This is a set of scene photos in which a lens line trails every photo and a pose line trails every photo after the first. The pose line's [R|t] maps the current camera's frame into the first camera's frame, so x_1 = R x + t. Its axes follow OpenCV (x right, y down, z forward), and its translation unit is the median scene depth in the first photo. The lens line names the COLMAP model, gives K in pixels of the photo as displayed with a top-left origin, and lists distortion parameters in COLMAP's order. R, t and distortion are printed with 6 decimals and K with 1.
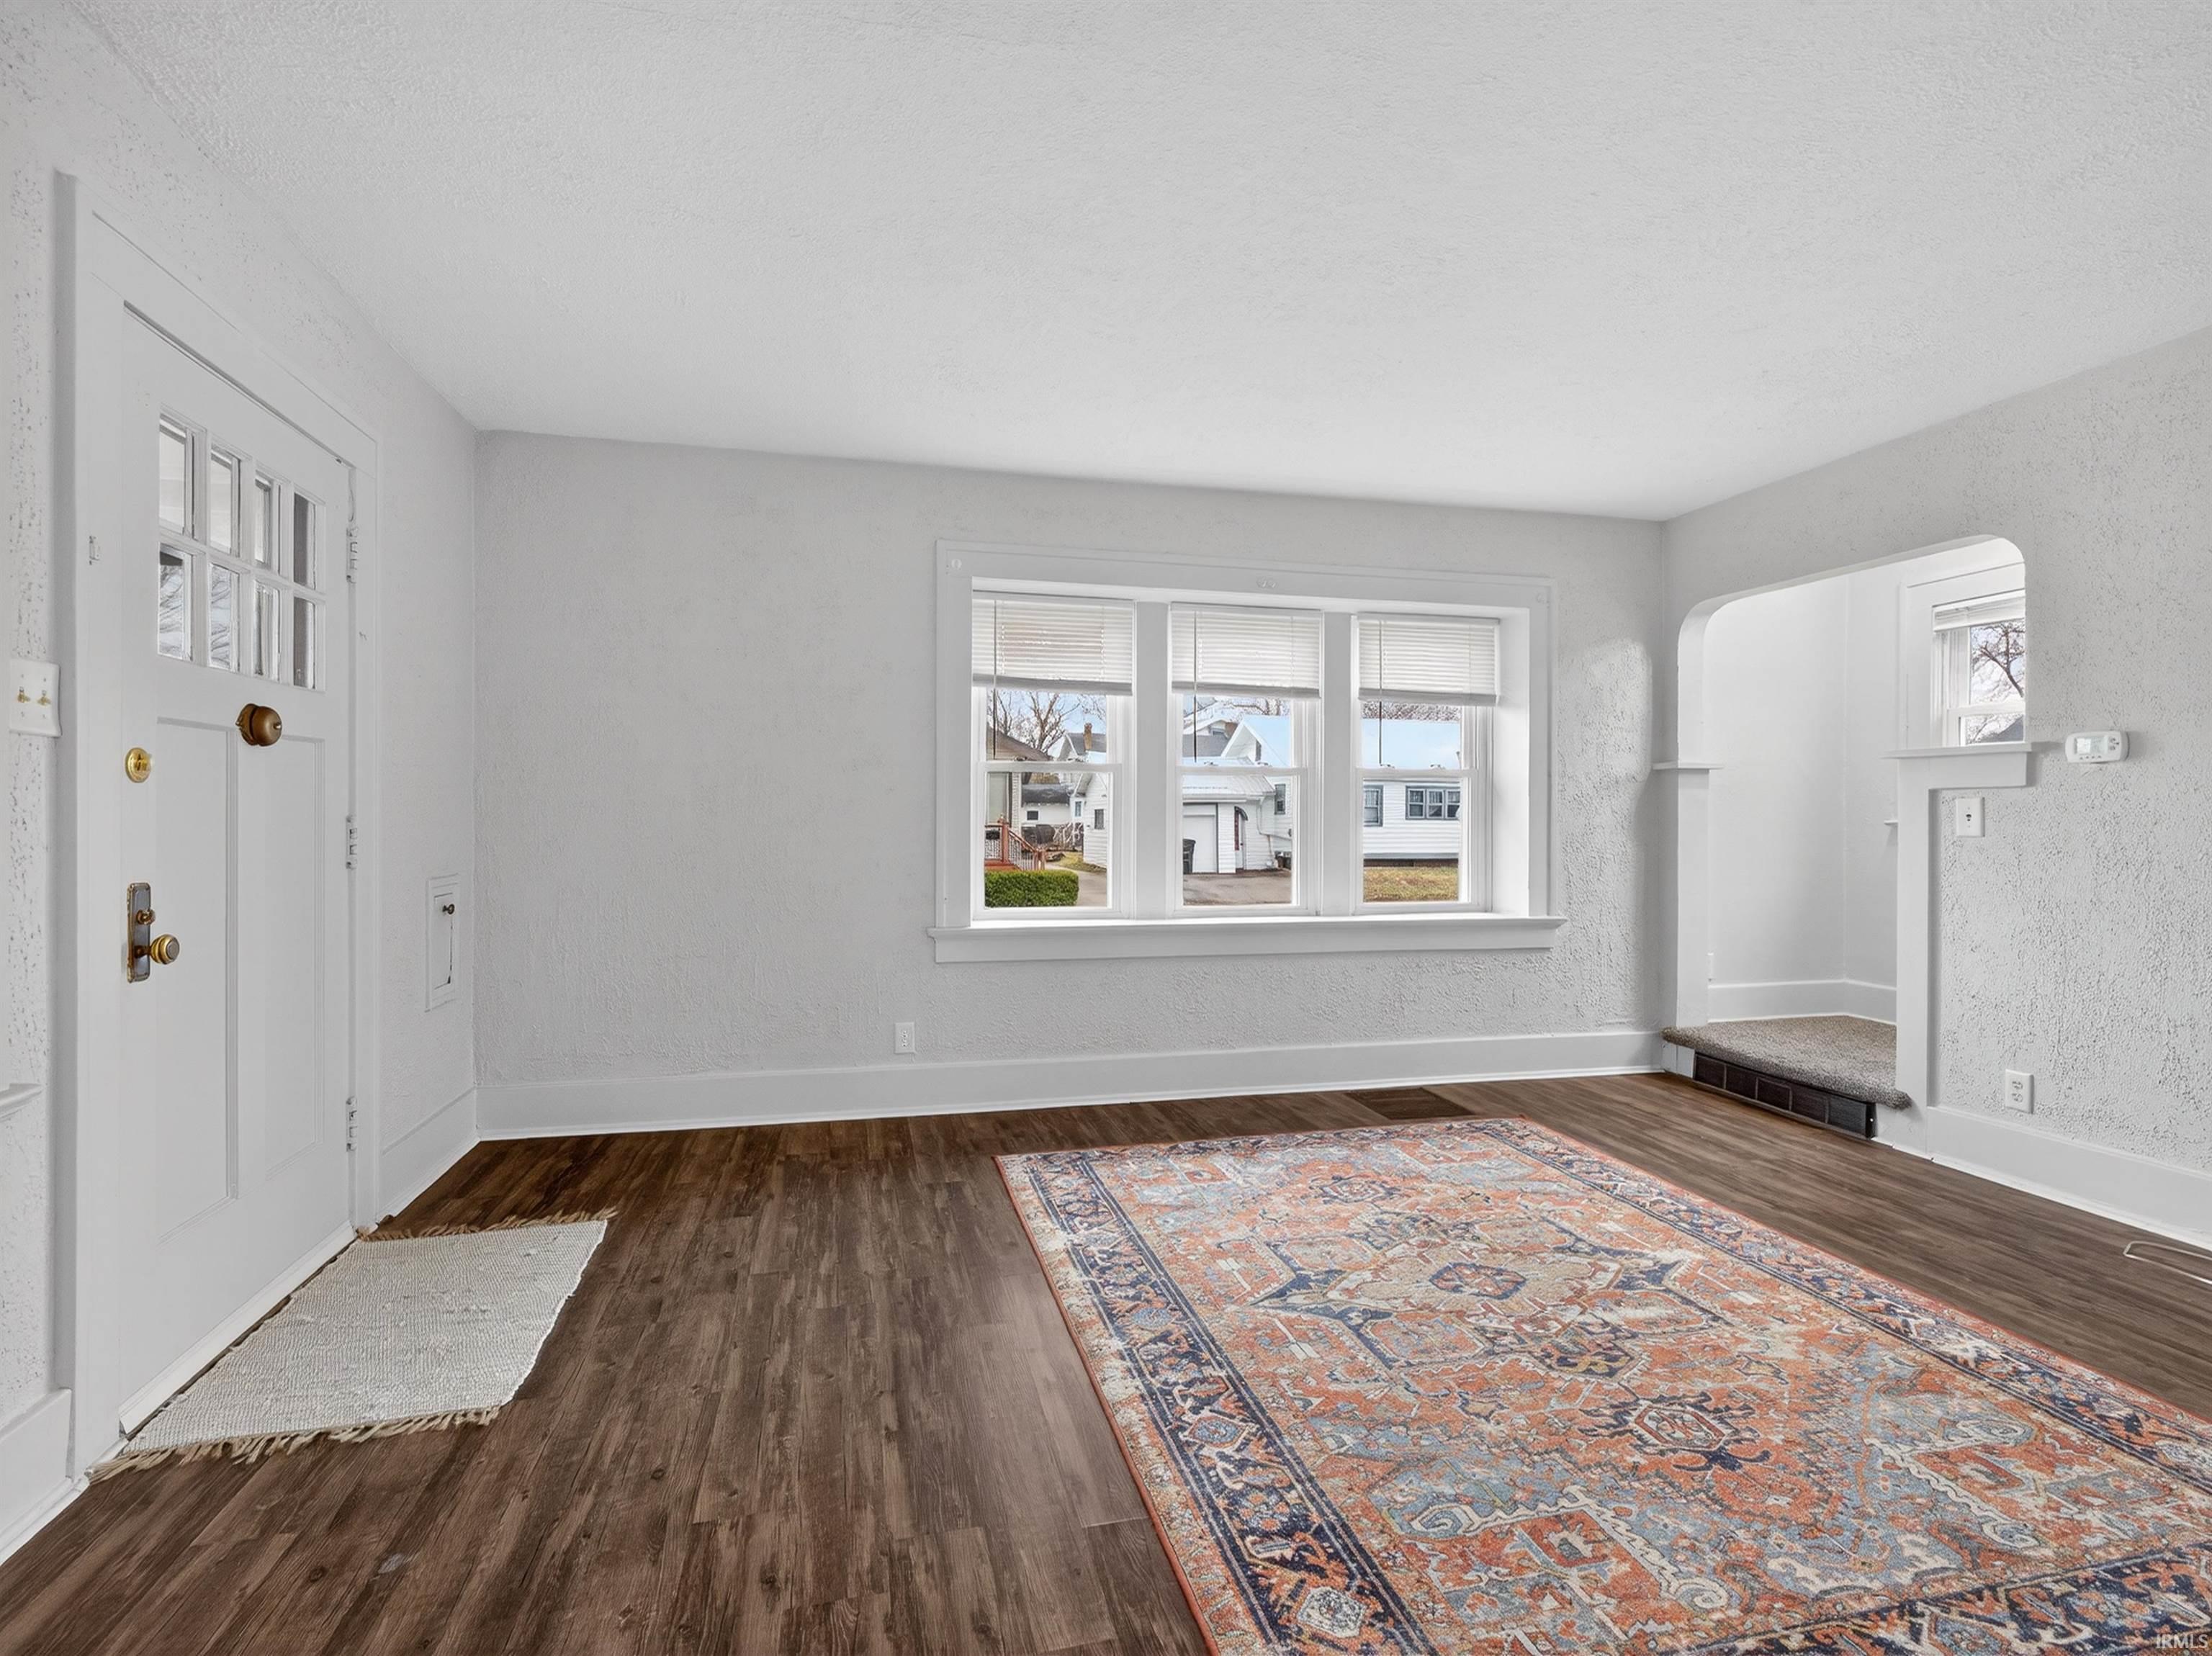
lens RADIAL K [[1038.2, 0, 1119.9], [0, 1038.2, 818.8], [0, 0, 1]] dist [-0.003898, -0.000714]
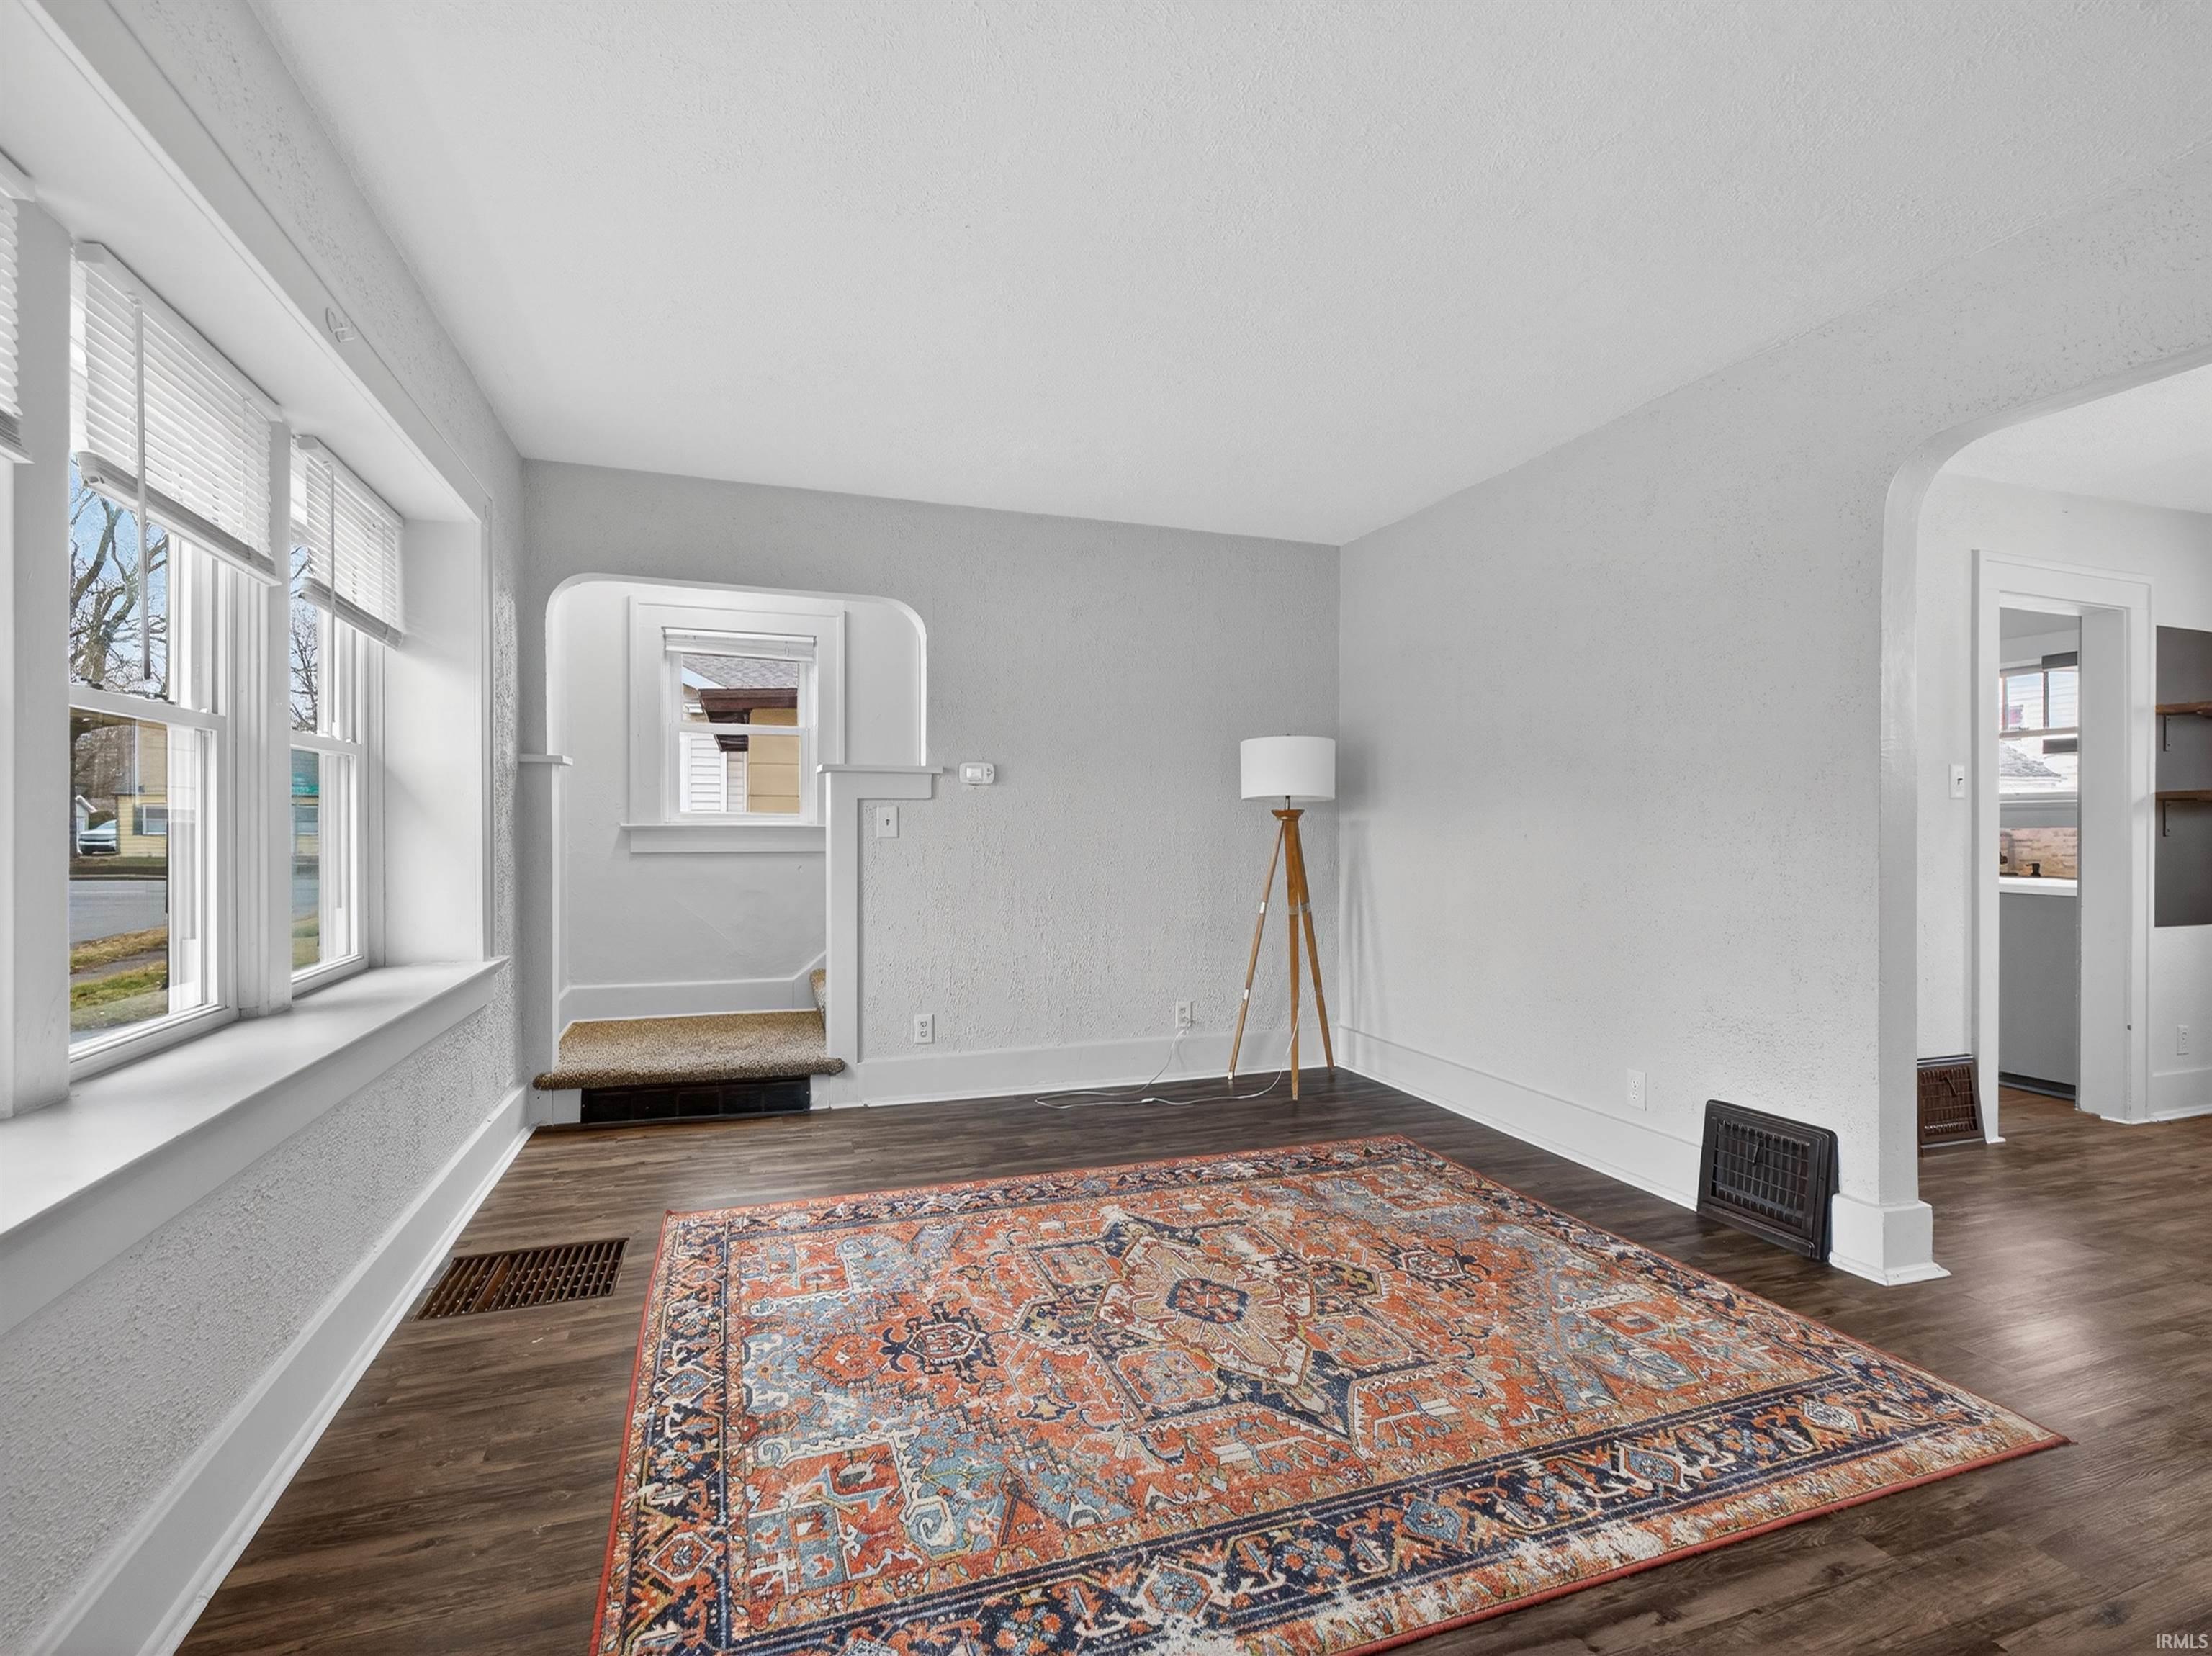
lens RADIAL K [[1064.5, 0, 1014.4], [0, 1064.5, 826.3], [0, 0, 1]] dist [0.000334, -0.007424]
pose [[-0.066041, -0.003273, 0.997812, -0.686990], [-0.002349, 0.999992, 0.003125, -0.000548], [-0.997814, -0.002138, -0.066048, 1.349852]]
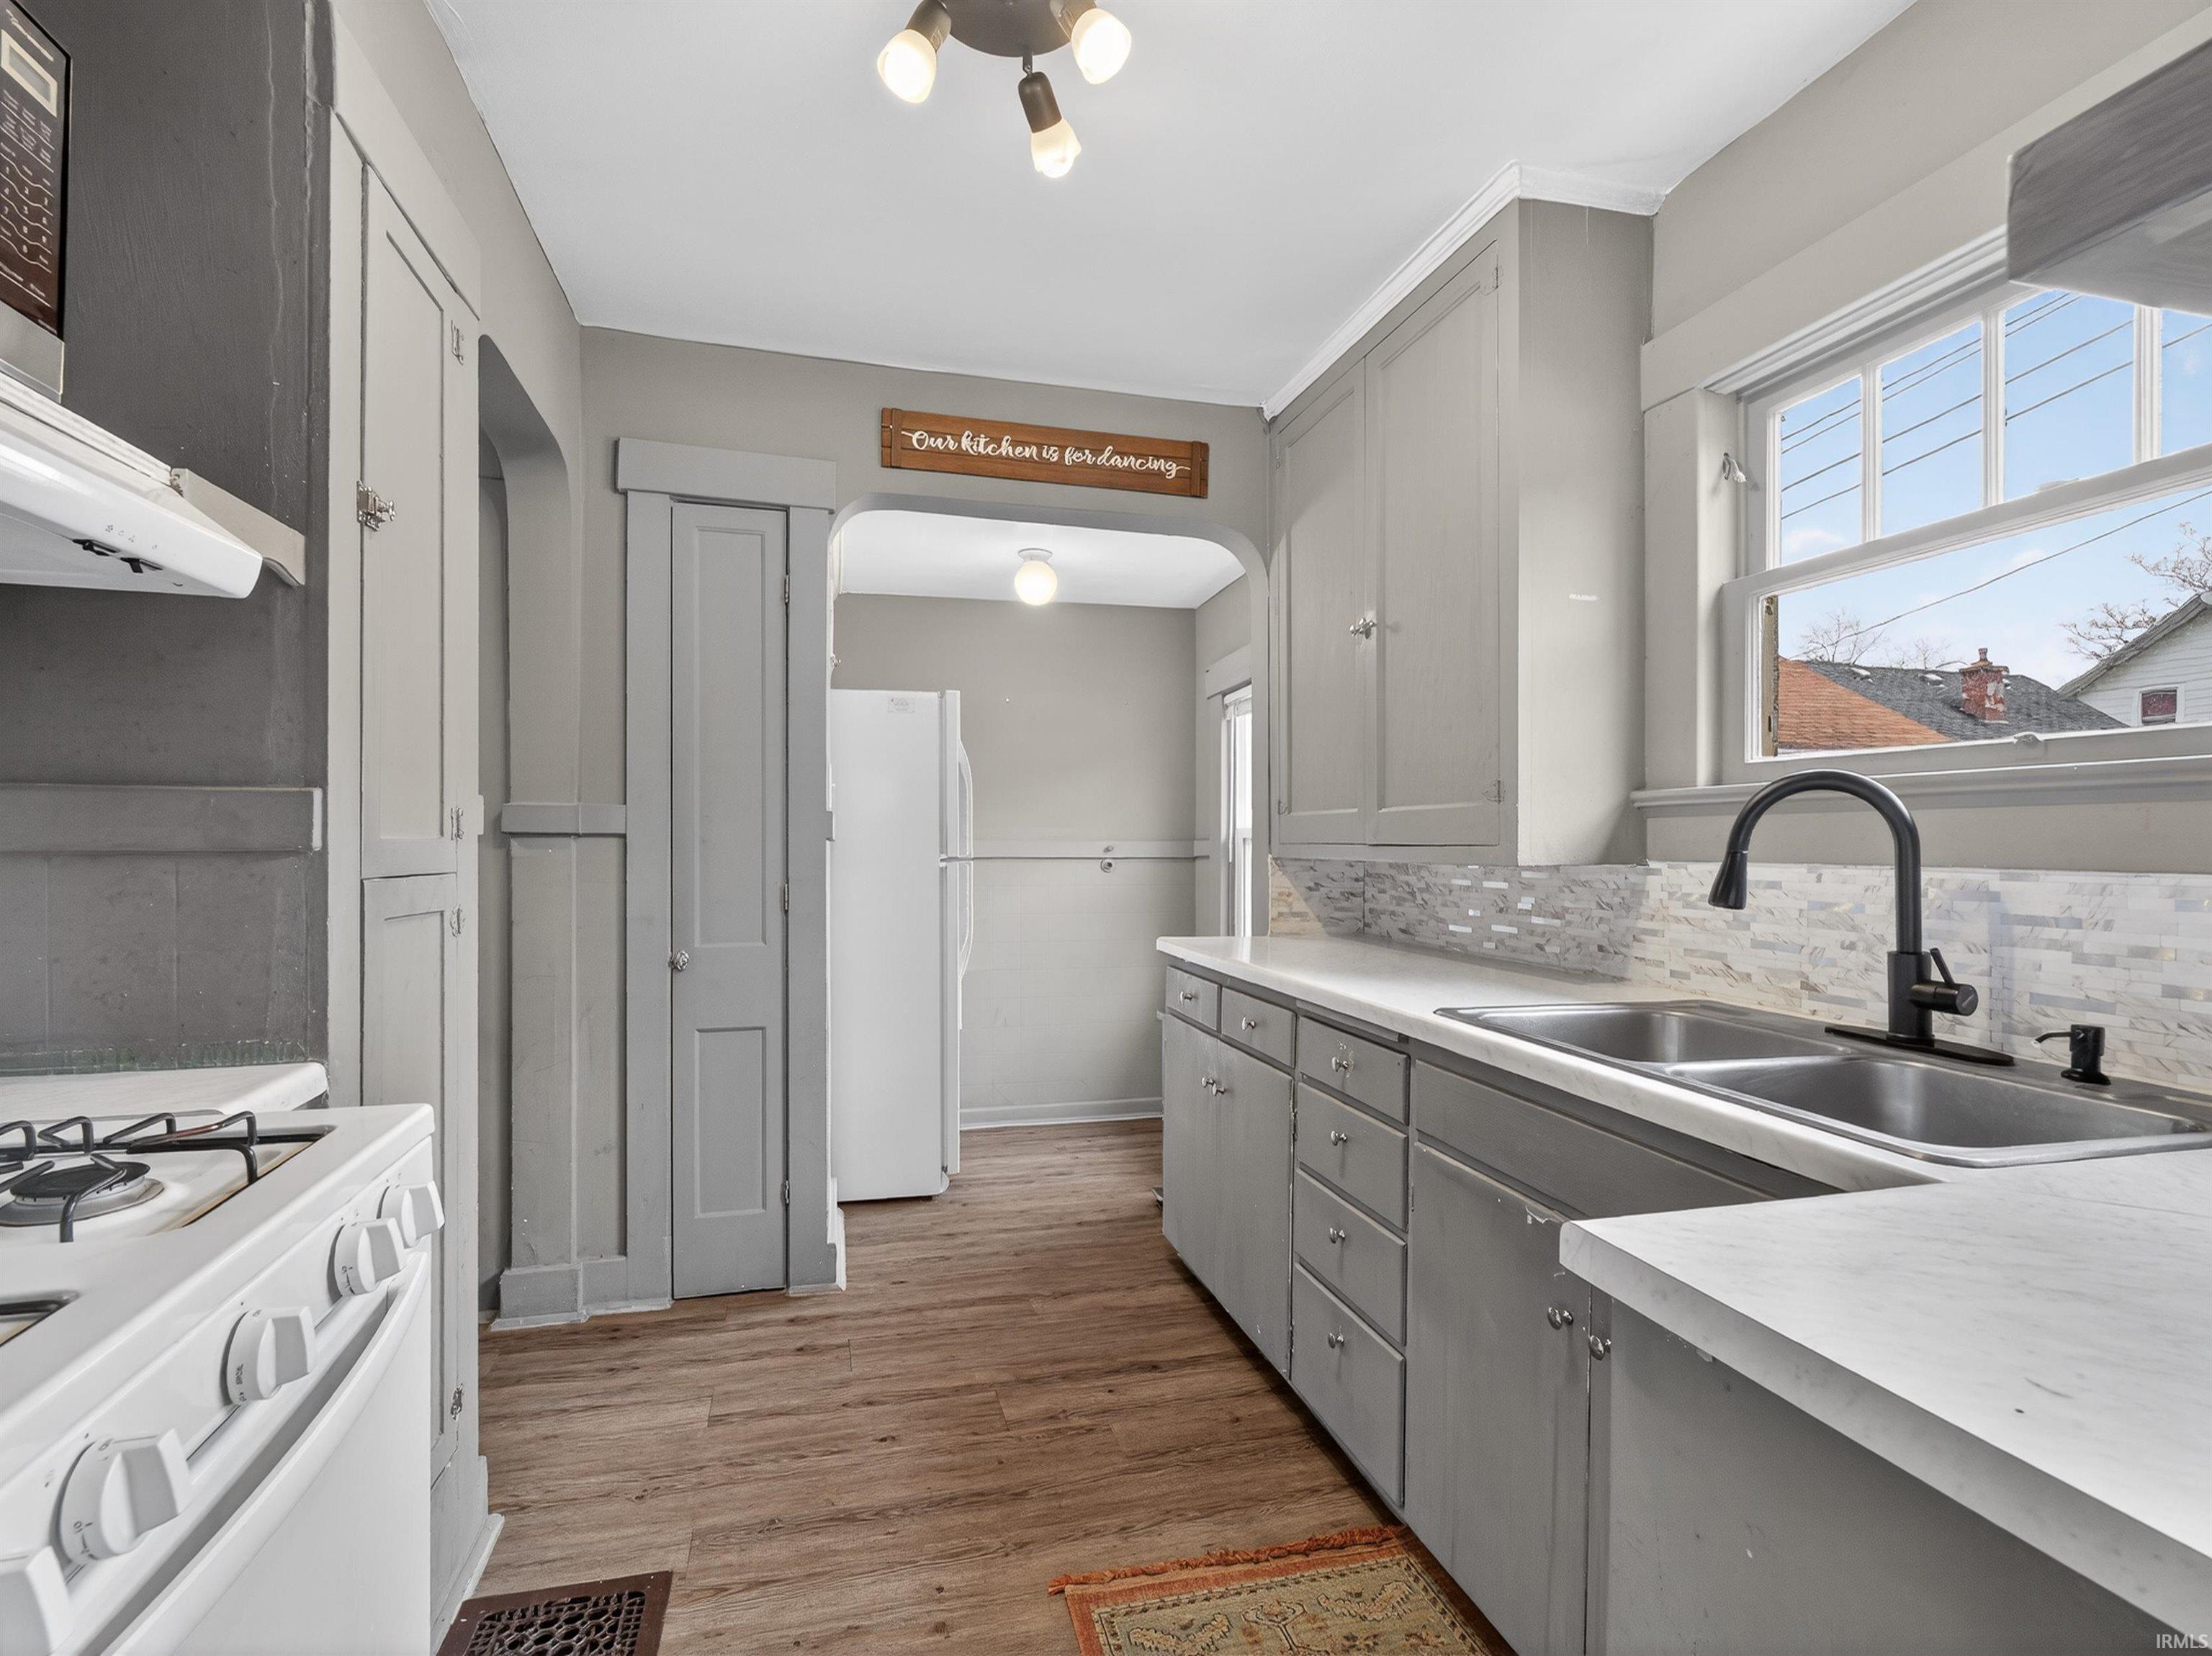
lens RADIAL K [[1035.5, 0, 1075.4], [0, 1035.5, 828.8], [0, 0, 1]] dist [-0.001289, -0.001130]
pose [[-0.011083, 0.007776, 0.999908, 0.924367], [0.002352, 0.999967, -0.007751, -0.016501], [-0.999936, 0.002266, -0.011101, -0.478355]]
